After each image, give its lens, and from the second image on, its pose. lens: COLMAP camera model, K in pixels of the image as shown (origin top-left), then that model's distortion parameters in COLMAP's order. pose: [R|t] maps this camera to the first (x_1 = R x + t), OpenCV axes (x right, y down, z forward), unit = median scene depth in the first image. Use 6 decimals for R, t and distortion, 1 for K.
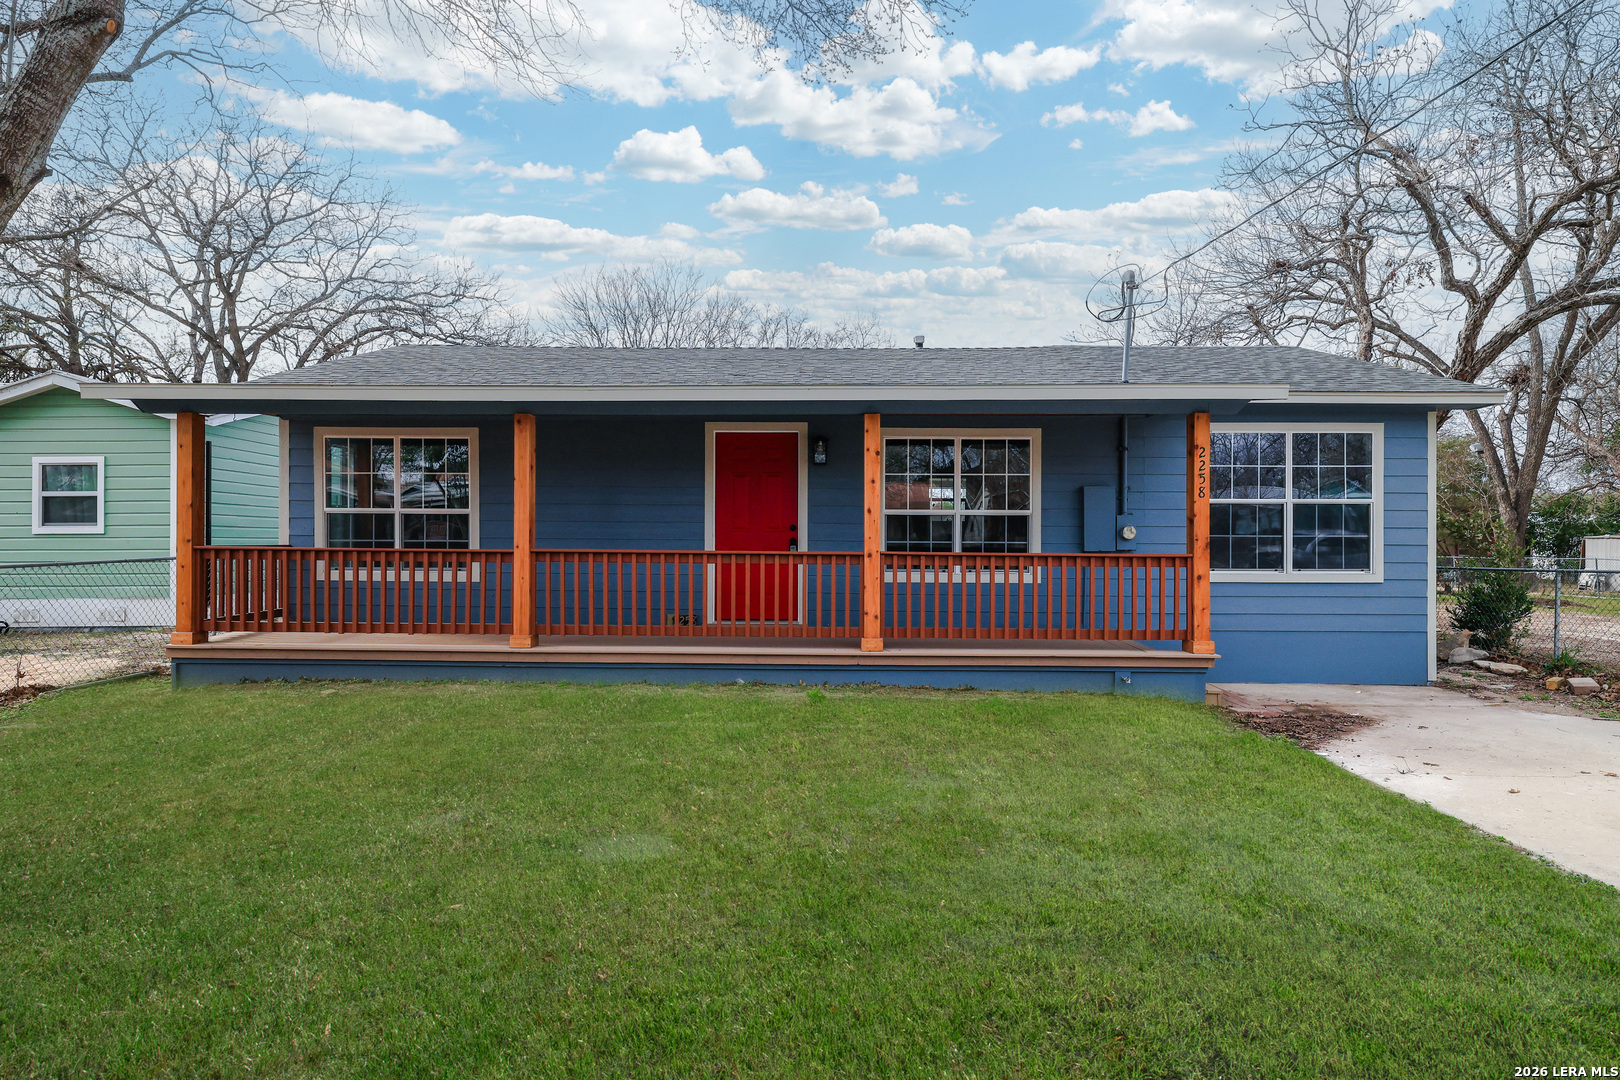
lens RADIAL K [[884.9, 0, 810.7], [0, 884.9, 533.1], [0, 0, 1]] dist [-0.000371, 0.000211]
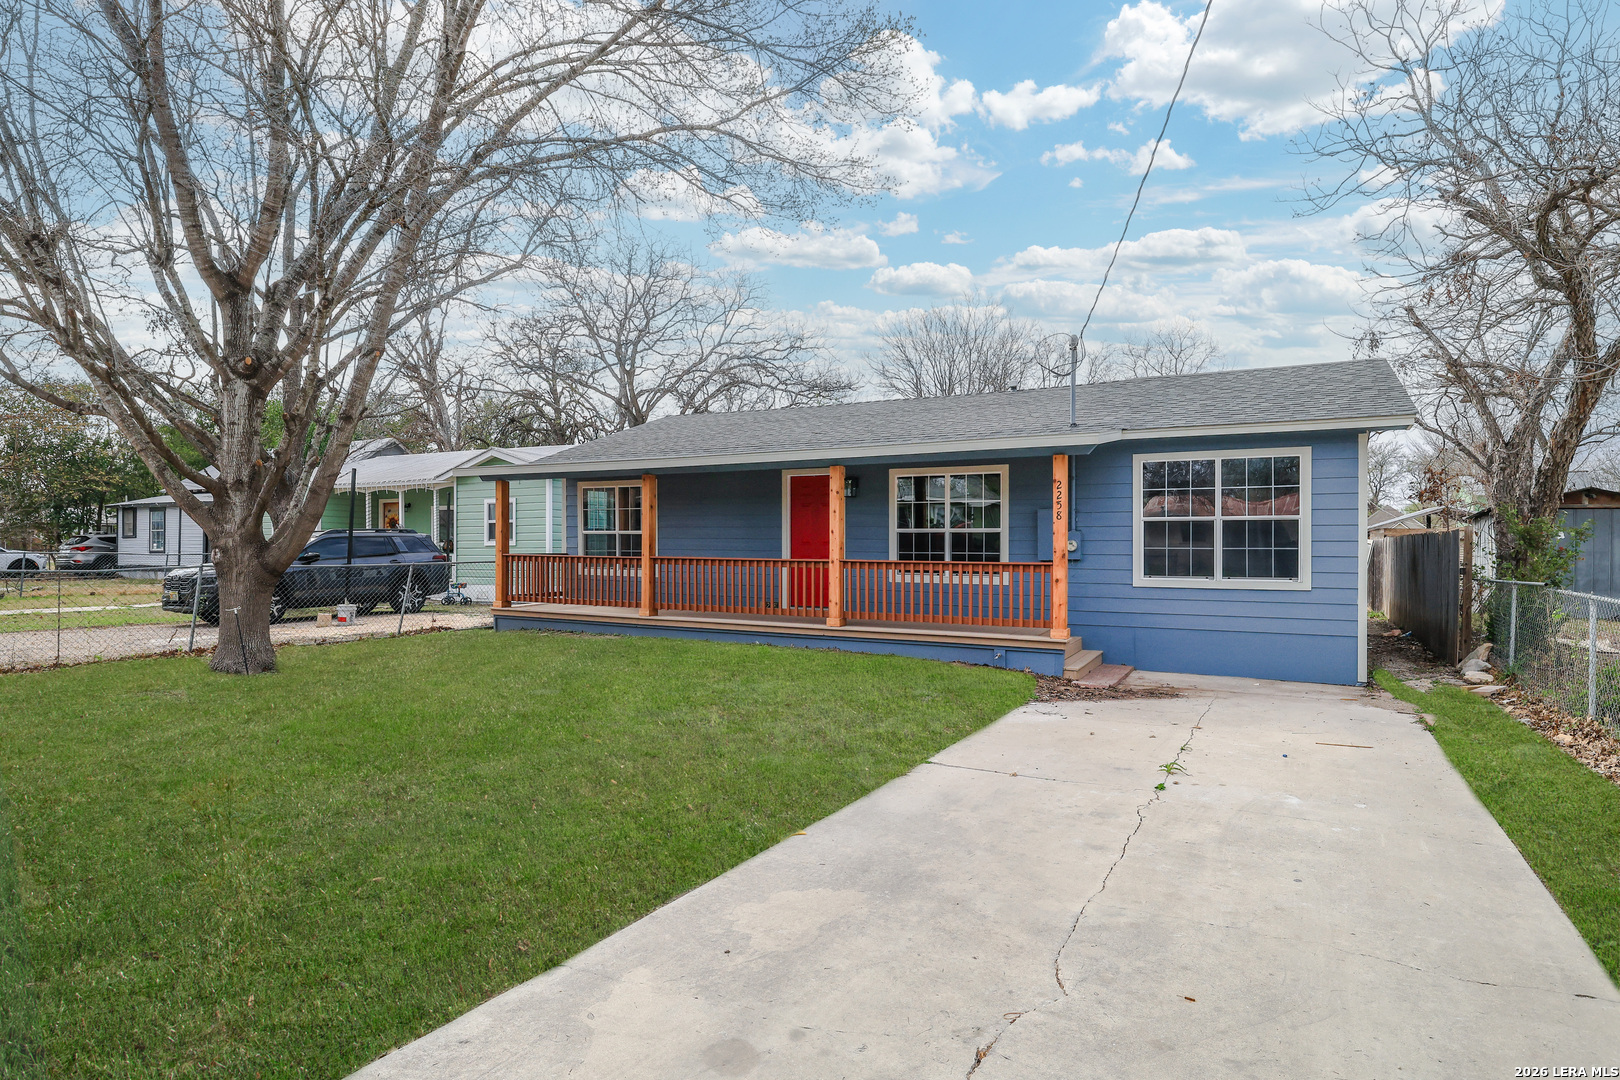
lens RADIAL K [[920.1, 0, 809.5], [0, 920.1, 550.4], [0, 0, 1]] dist [0.005156, 0.000230]
pose [[0.880423, 0.001119, -0.474187, 0.640817], [0.003698, 0.999951, 0.009224, -0.007043], [0.474174, -0.009875, 0.880376, -0.312293]]
